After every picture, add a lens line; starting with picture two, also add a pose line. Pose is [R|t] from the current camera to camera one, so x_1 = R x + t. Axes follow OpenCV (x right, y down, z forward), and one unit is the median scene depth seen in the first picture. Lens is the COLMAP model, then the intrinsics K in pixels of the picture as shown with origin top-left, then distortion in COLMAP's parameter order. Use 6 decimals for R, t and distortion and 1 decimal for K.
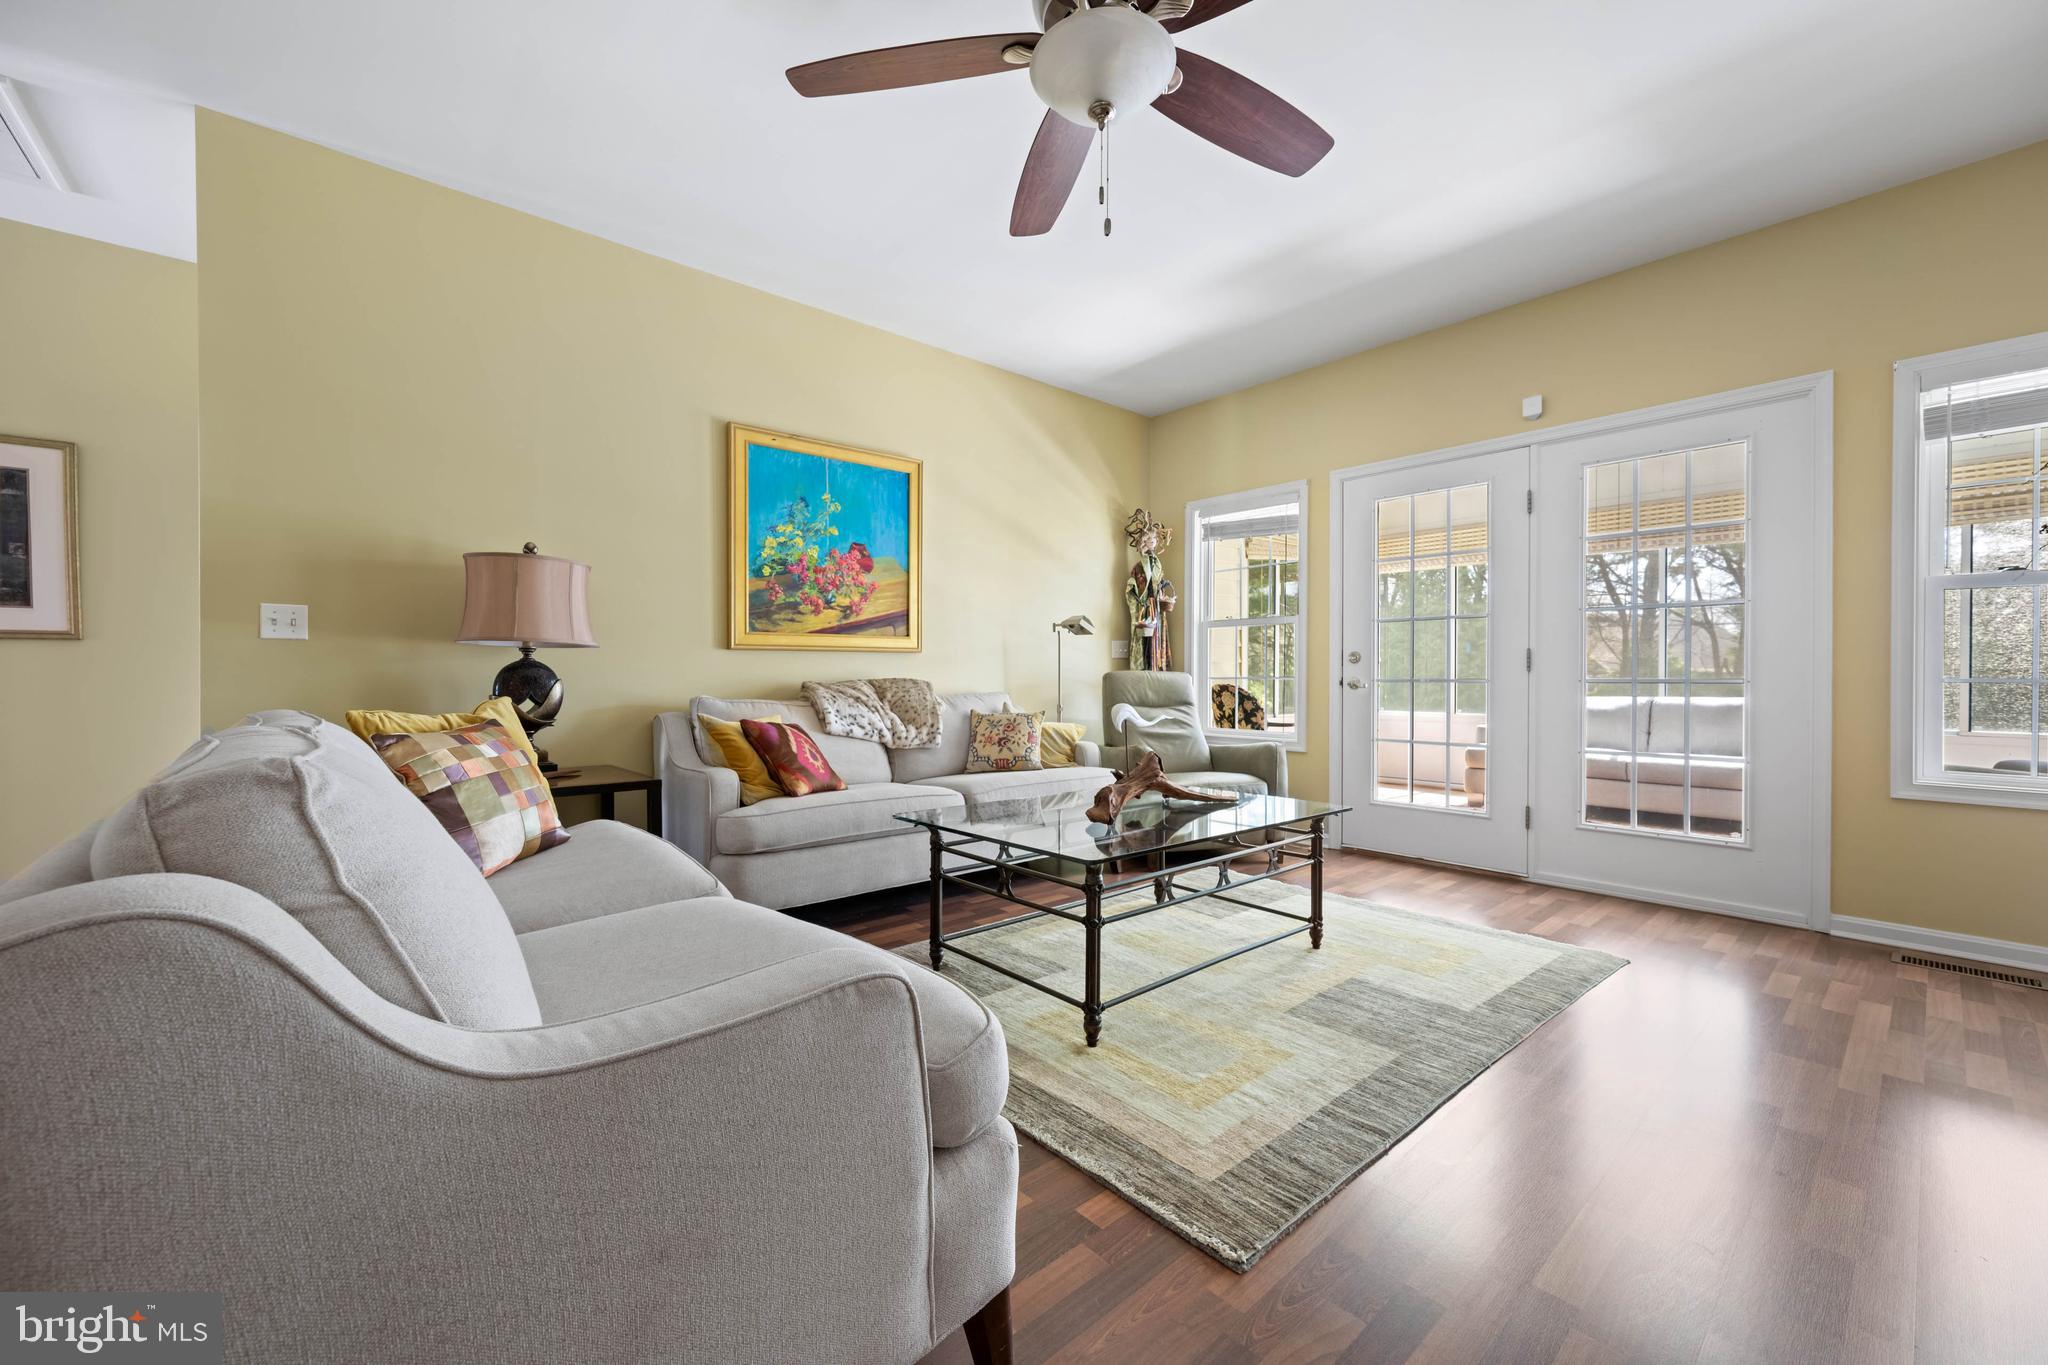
lens RADIAL K [[798.9, 0, 1021.8], [0, 798.9, 676.0], [0, 0, 1]] dist [-0.001629, -0.000132]
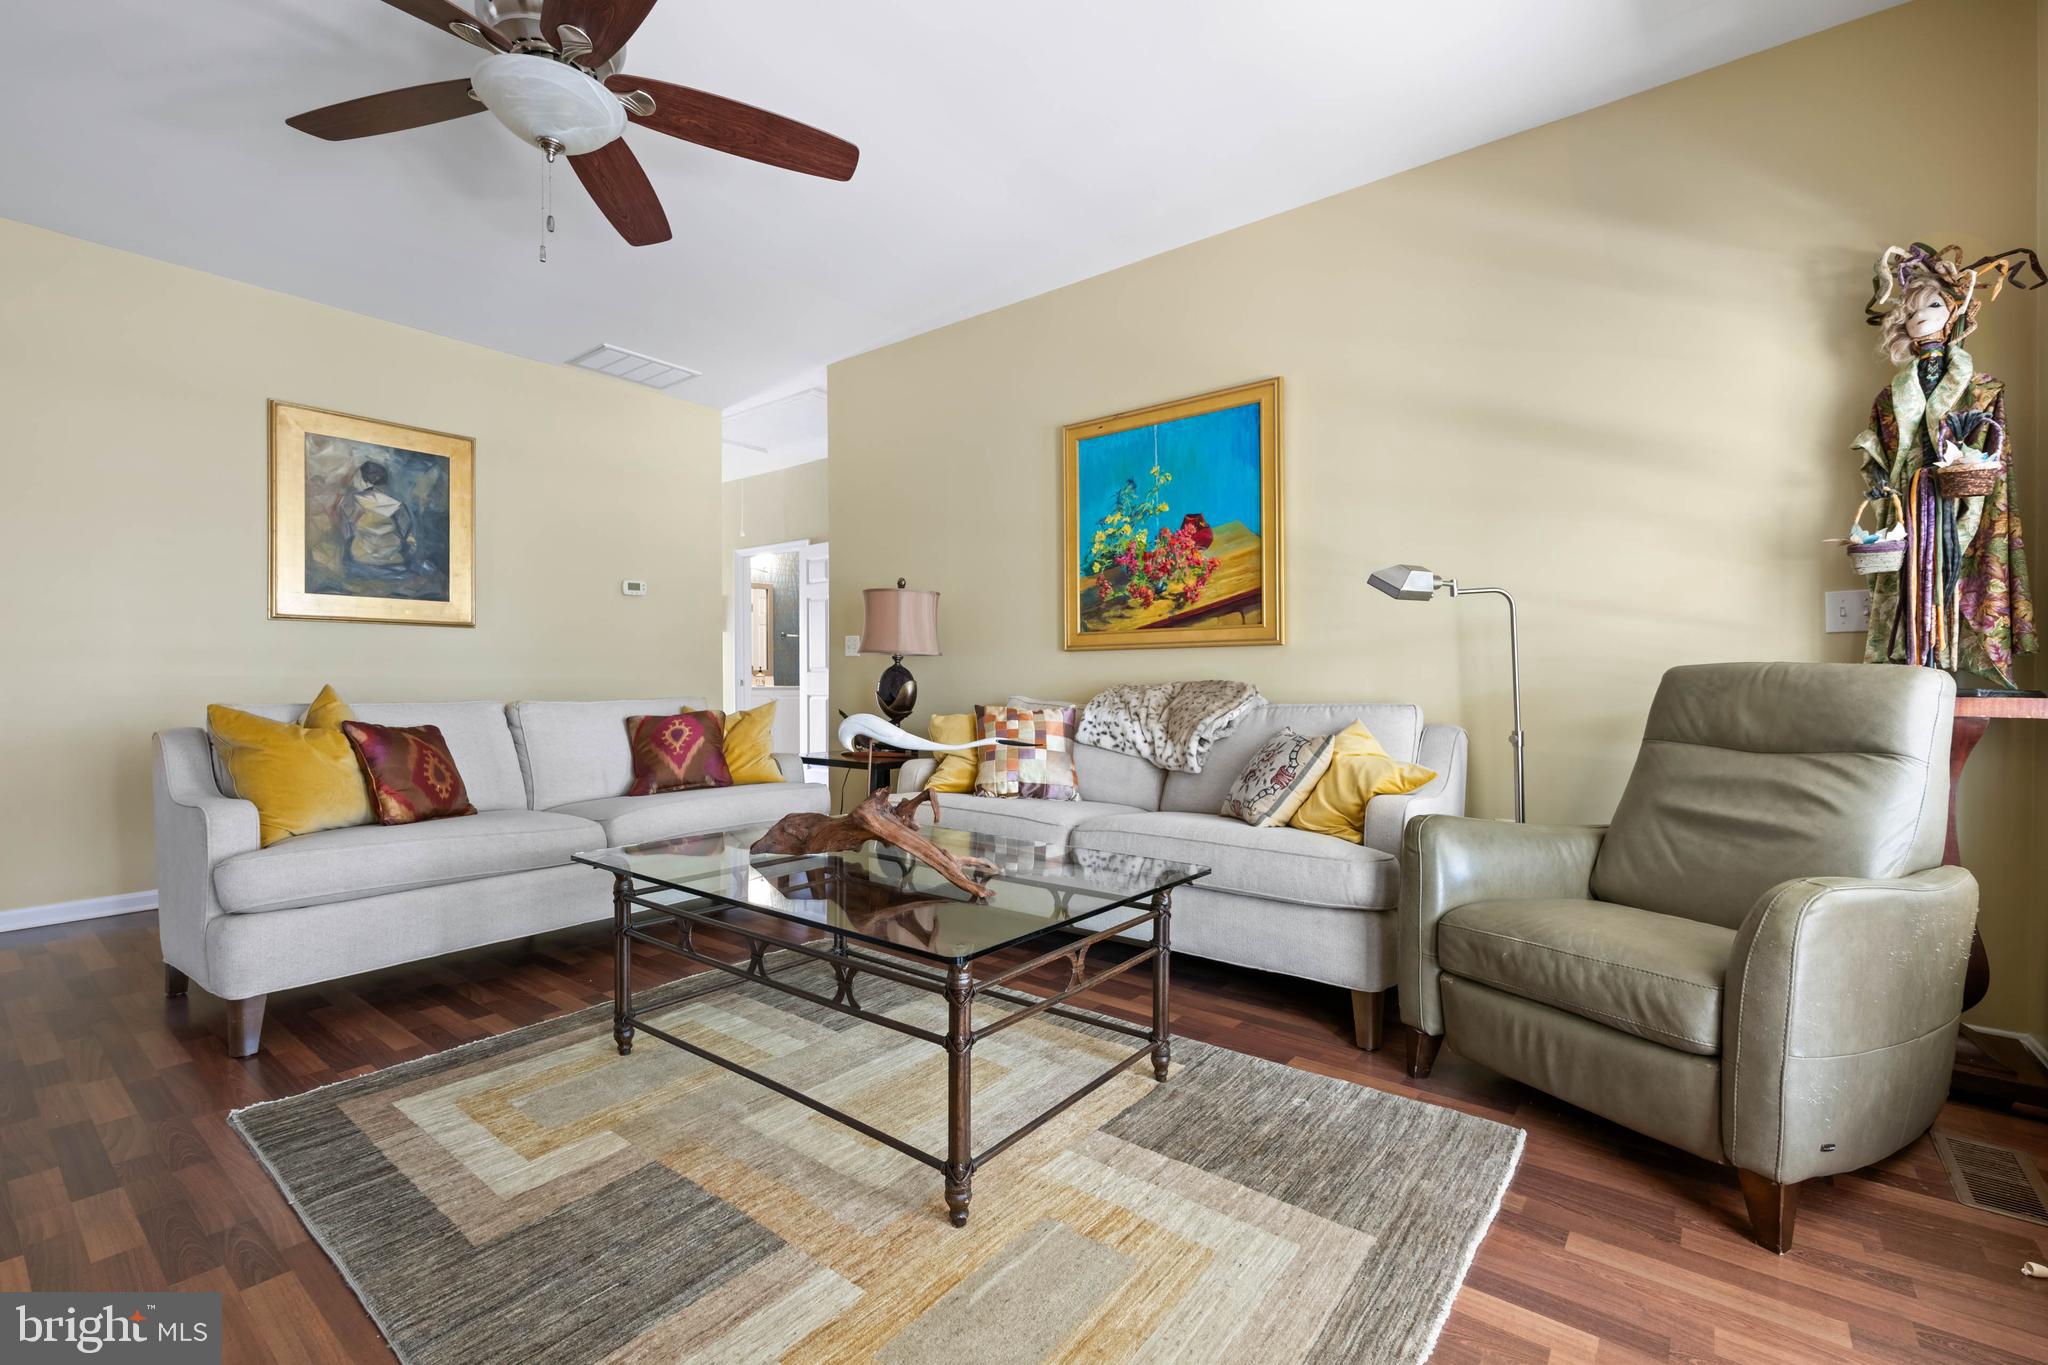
lens RADIAL K [[885.1, 0, 1023.0], [0, 885.1, 678.0], [0, 0, 1]] dist [0.001492, 0.000101]
pose [[0.192549, -0.001729, -0.981286, 0.671480], [0.001265, 0.999998, -0.001513, 0.001683], [0.981287, -0.000950, 0.192550, 0.682249]]
